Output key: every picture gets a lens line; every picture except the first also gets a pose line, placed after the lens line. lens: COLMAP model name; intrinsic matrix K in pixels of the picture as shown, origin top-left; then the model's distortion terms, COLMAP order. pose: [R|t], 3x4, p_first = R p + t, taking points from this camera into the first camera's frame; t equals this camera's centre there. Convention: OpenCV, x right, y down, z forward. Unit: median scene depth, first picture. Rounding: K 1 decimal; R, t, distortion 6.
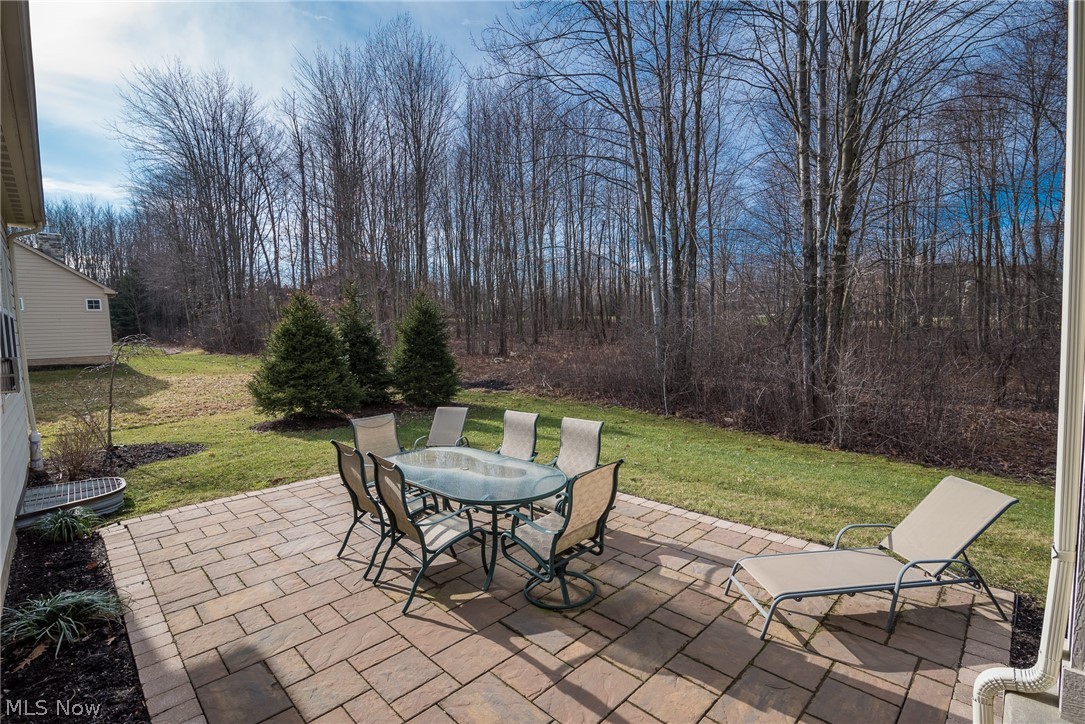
lens RADIAL K [[499.3, 0, 542.5], [0, 499.3, 362.0], [0, 0, 1]] dist [0.000265, 0.000021]
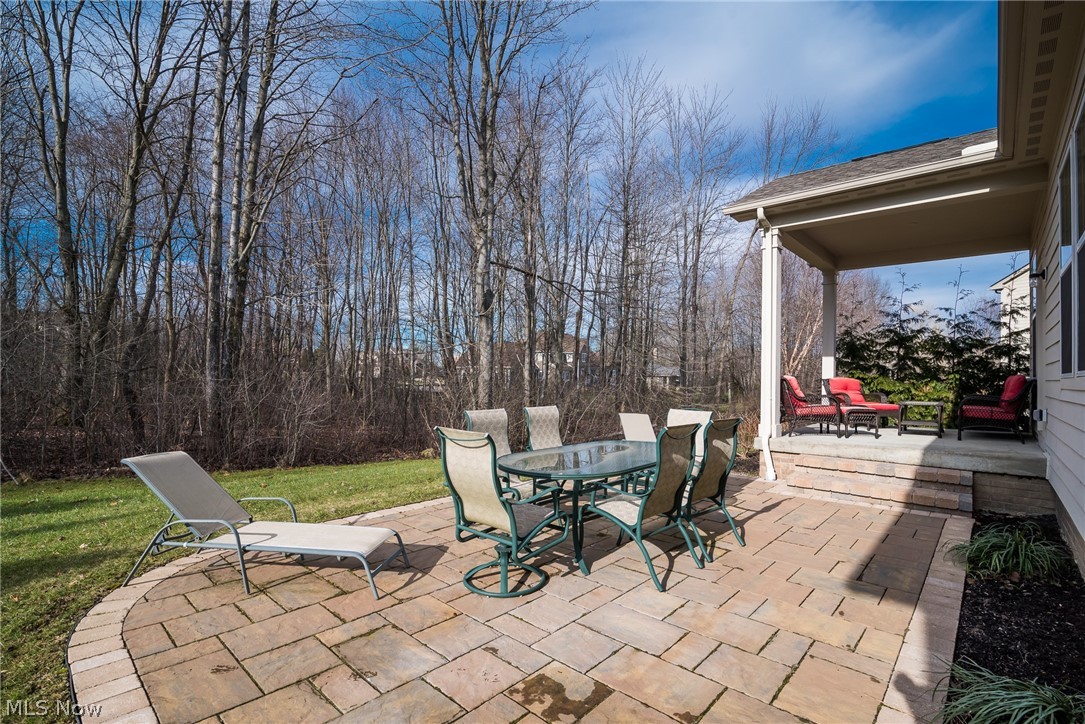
lens RADIAL K [[499.3, 0, 542.5], [0, 499.3, 362.0], [0, 0, 1]] dist [0.000265, 0.000021]
pose [[-0.059356, 0.049957, 0.996986, -1.427589], [0.039748, 0.998073, -0.047645, 0.100270], [-0.997445, 0.036800, -0.061228, 1.499249]]
